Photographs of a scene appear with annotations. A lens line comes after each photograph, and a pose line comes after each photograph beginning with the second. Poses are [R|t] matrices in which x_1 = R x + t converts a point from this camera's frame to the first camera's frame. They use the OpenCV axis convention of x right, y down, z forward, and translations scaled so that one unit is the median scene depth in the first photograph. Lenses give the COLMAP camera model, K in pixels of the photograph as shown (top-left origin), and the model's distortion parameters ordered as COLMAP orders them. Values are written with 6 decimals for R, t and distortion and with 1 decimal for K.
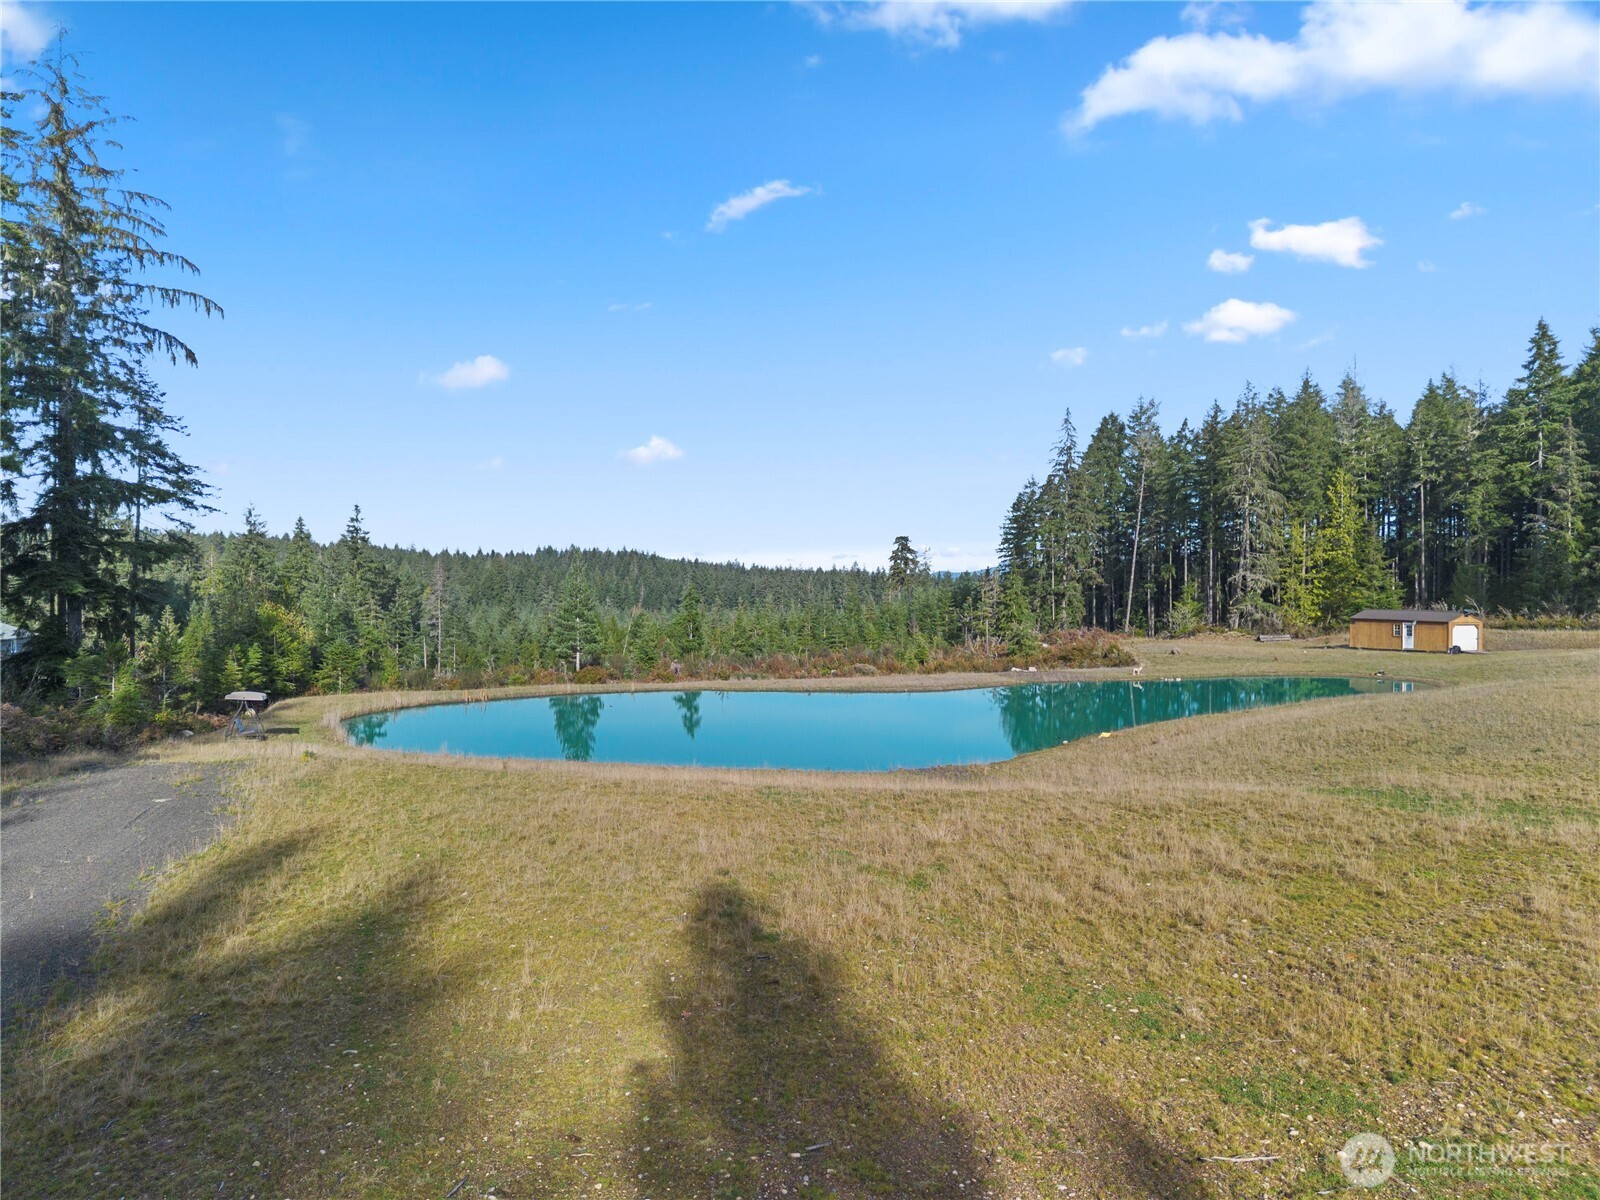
lens RADIAL K [[1116.2, 0, 799.0], [0, 1116.2, 608.0], [0, 0, 1]] dist [0.055532, -0.050091]
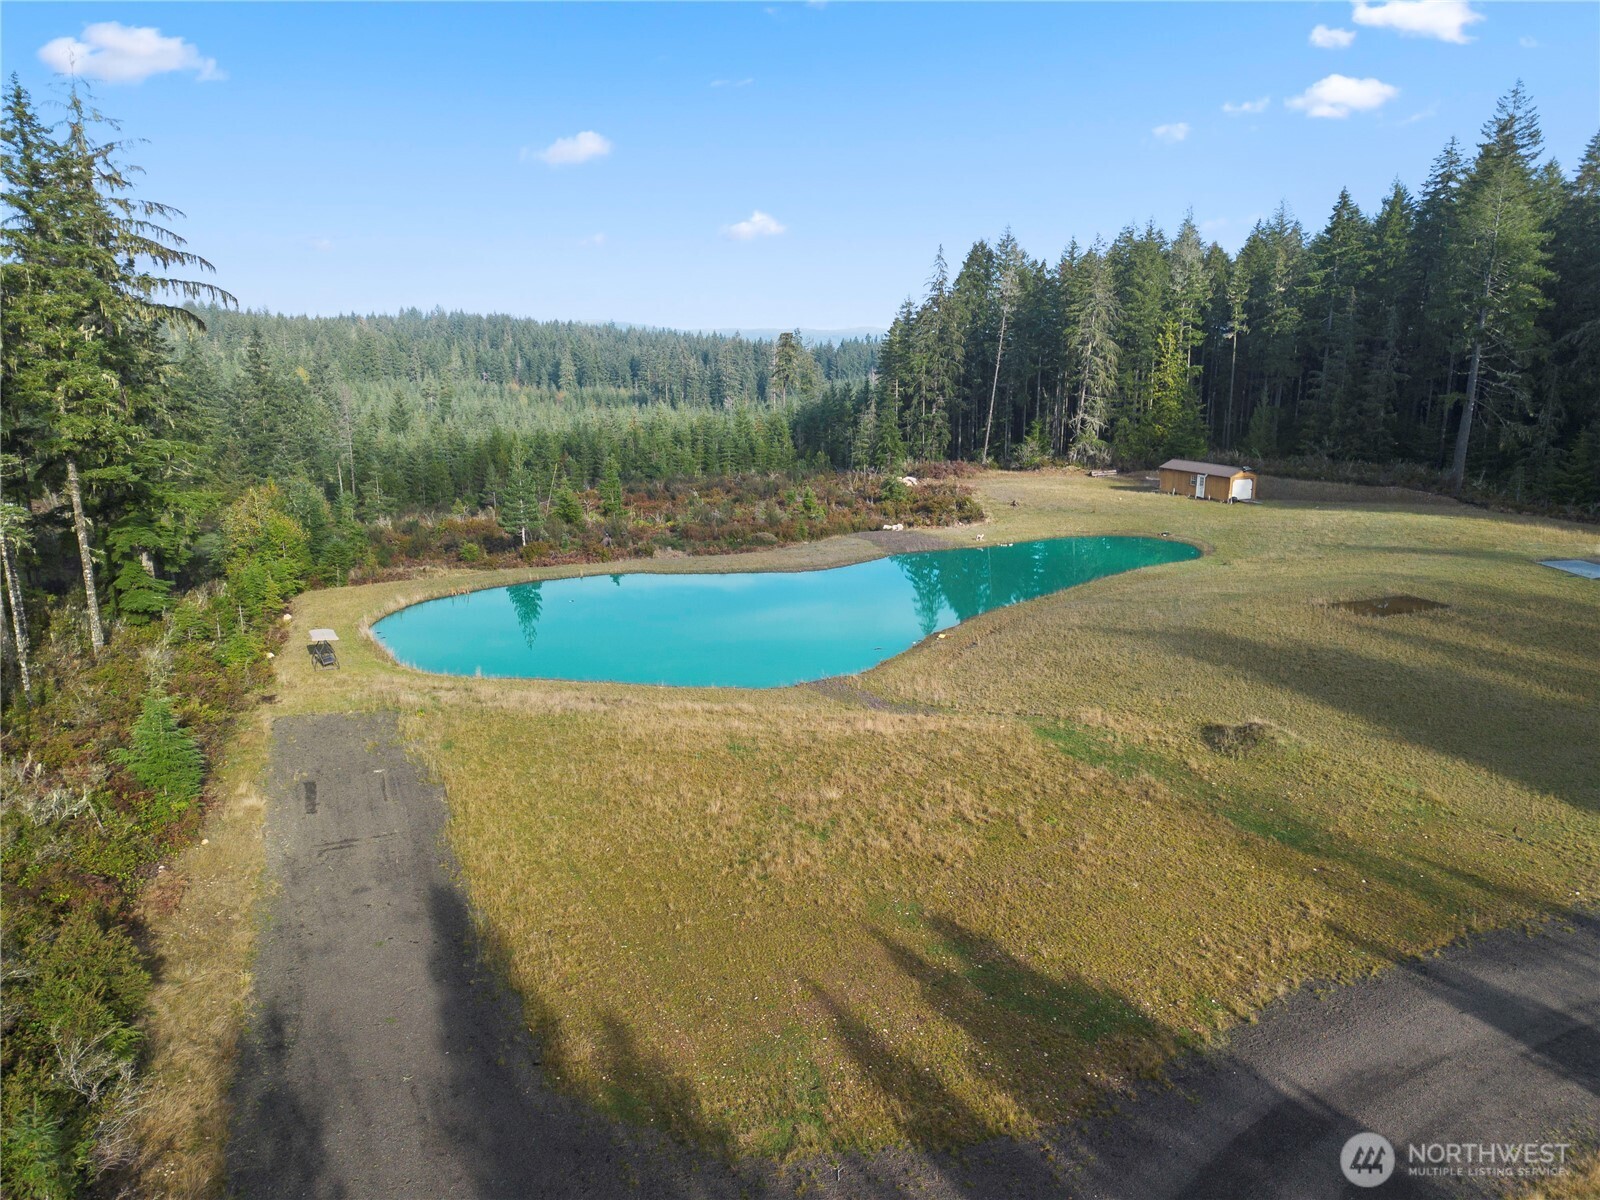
lens RADIAL K [[1116.2, 0, 799.0], [0, 1116.2, 608.0], [0, 0, 1]] dist [0.055532, -0.050091]
pose [[0.994254, -0.027083, 0.103568, -0.019288], [0.003997, 0.976185, 0.216904, -0.082009], [-0.106976, -0.215244, 0.970683, -0.124873]]
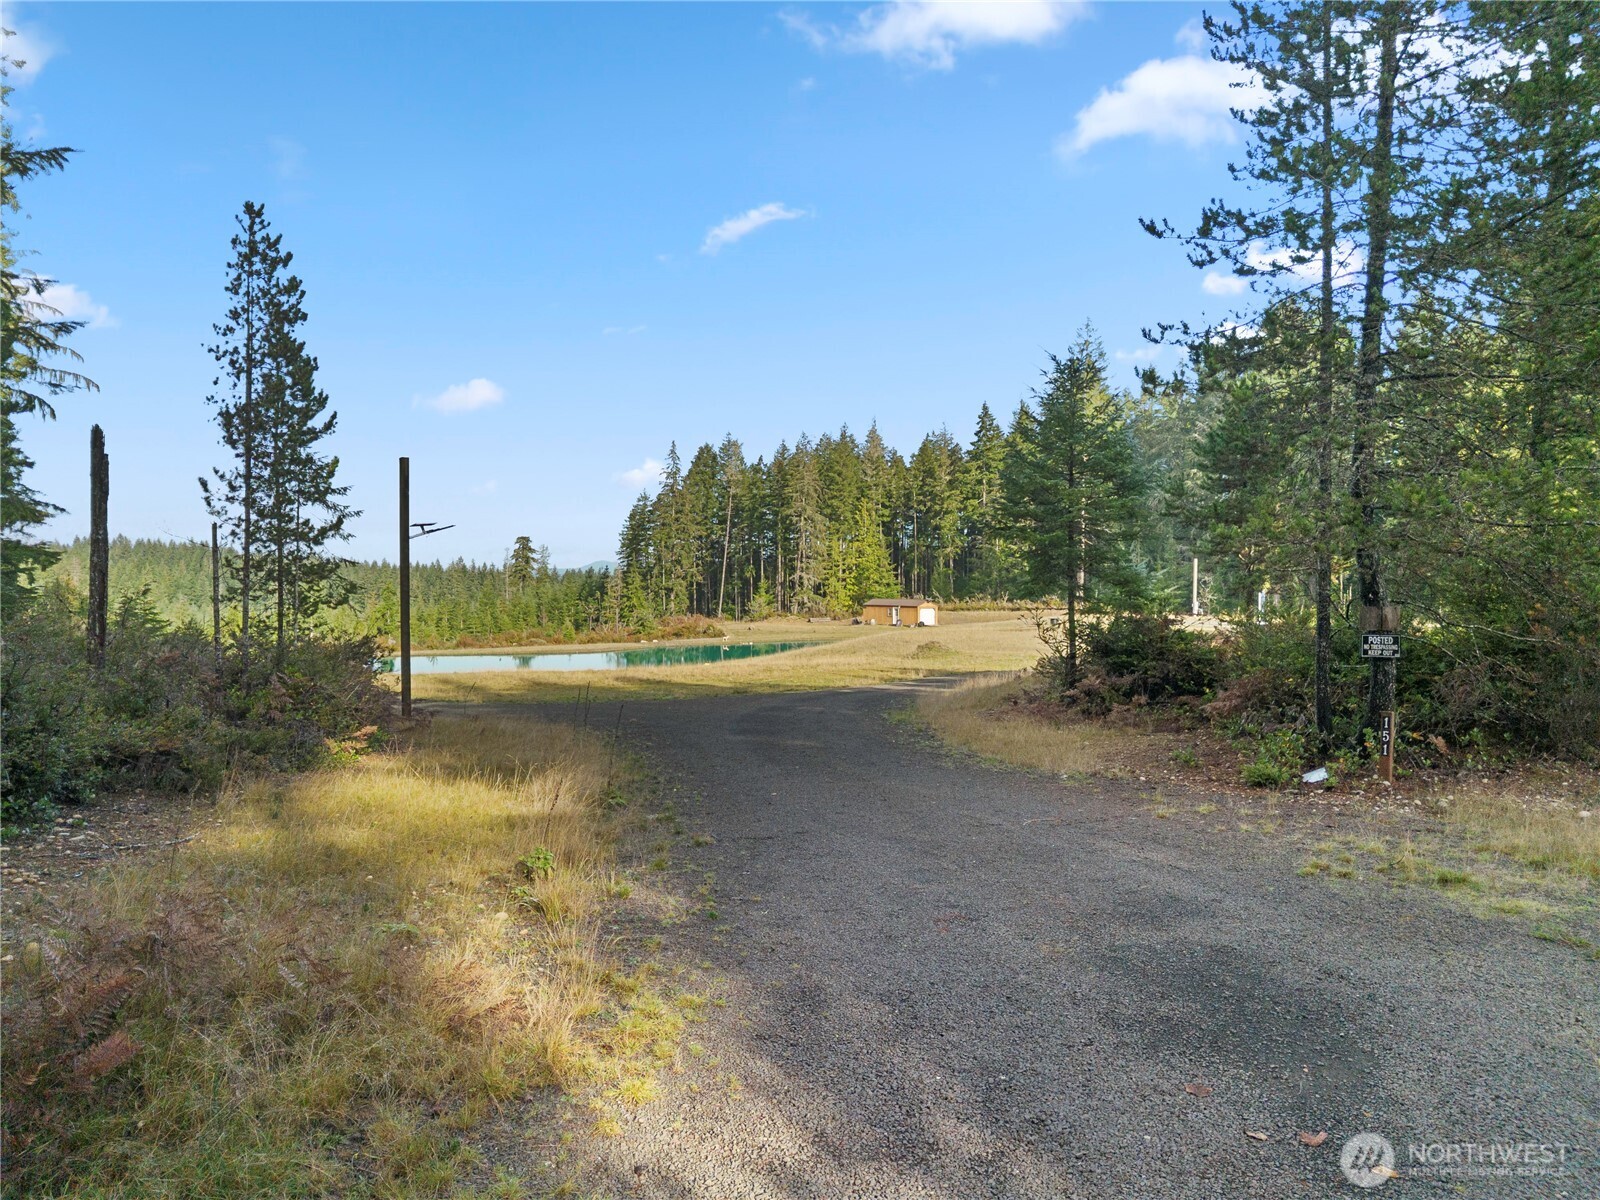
lens RADIAL K [[1113.2, 0, 802.3], [0, 1113.2, 611.7], [0, 0, 1]] dist [0.129904, -0.200584]
pose [[0.936832, -0.008056, 0.349686, -0.074482], [0.005738, 0.999954, 0.007666, 0.004970], [-0.349732, -0.005175, 0.936836, -0.260414]]
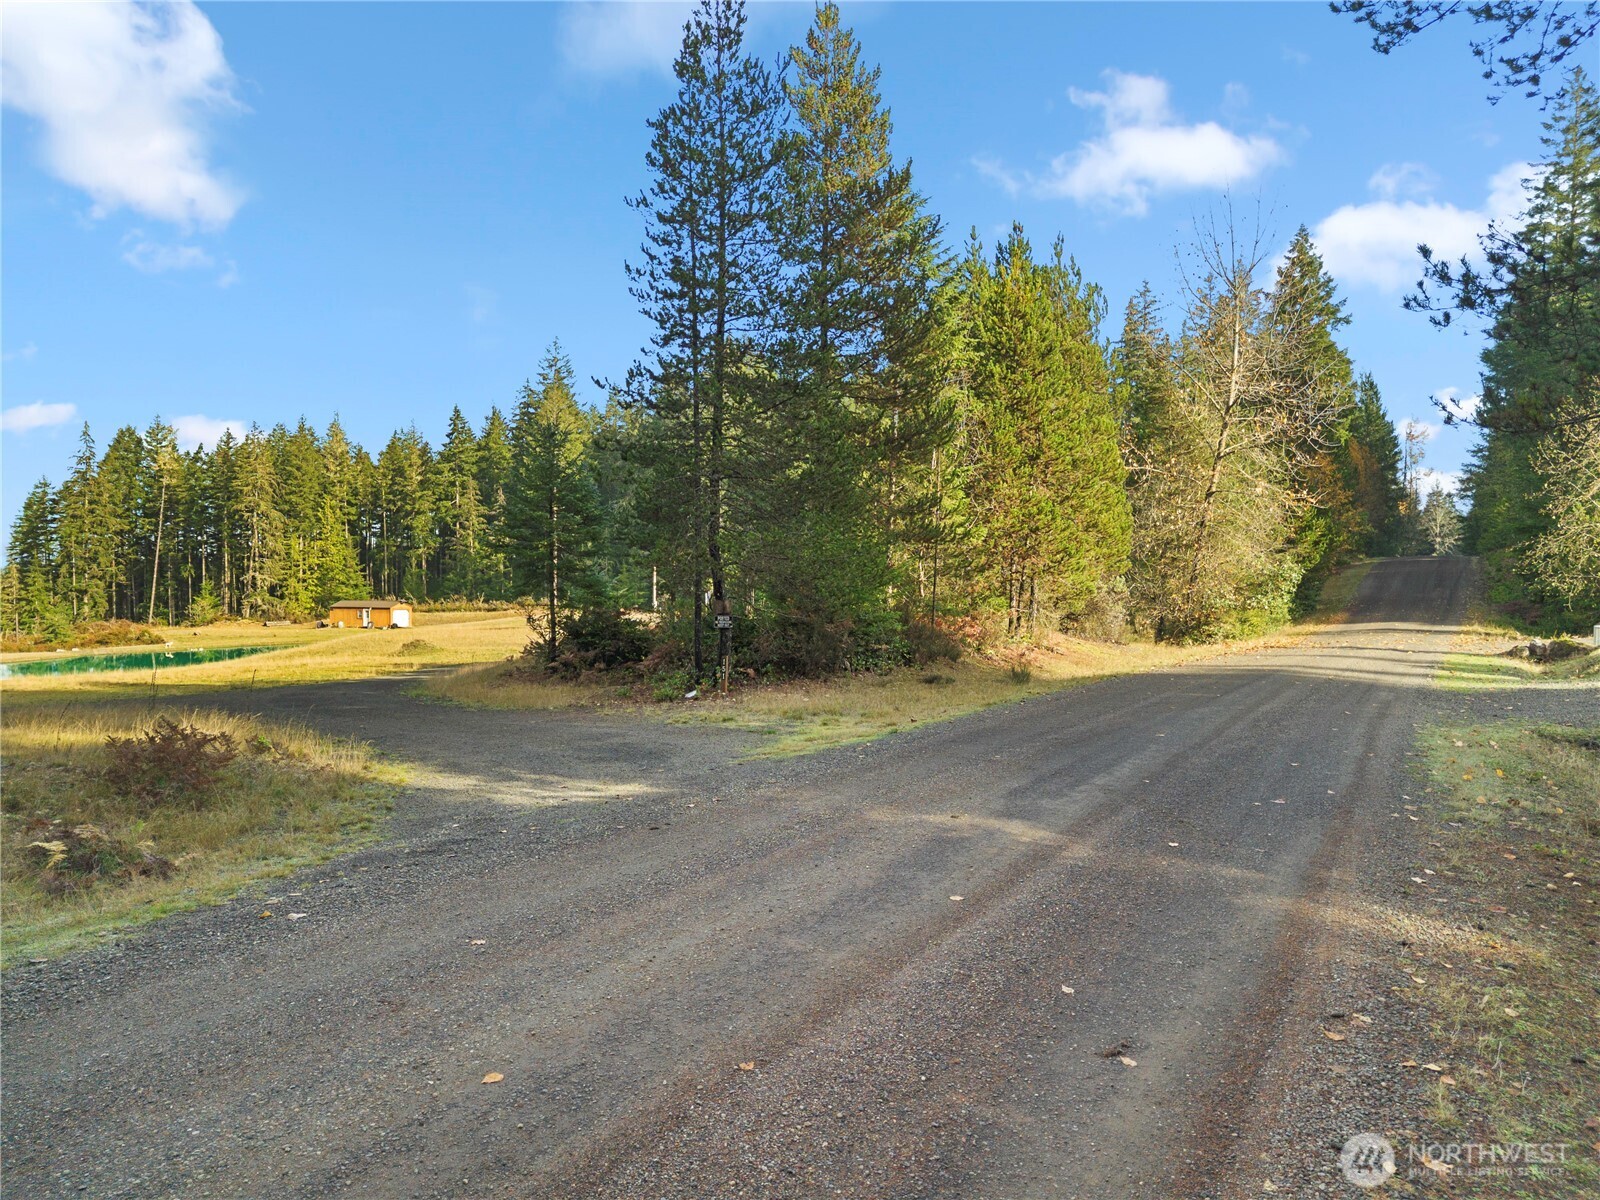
lens RADIAL K [[1116.2, 0, 799.0], [0, 1116.2, 608.0], [0, 0, 1]] dist [0.055532, -0.050091]
pose [[0.684277, -0.014507, 0.729078, -0.106705], [0.012902, 0.999886, 0.007787, 0.005520], [-0.729108, 0.004078, 0.684387, -0.305556]]
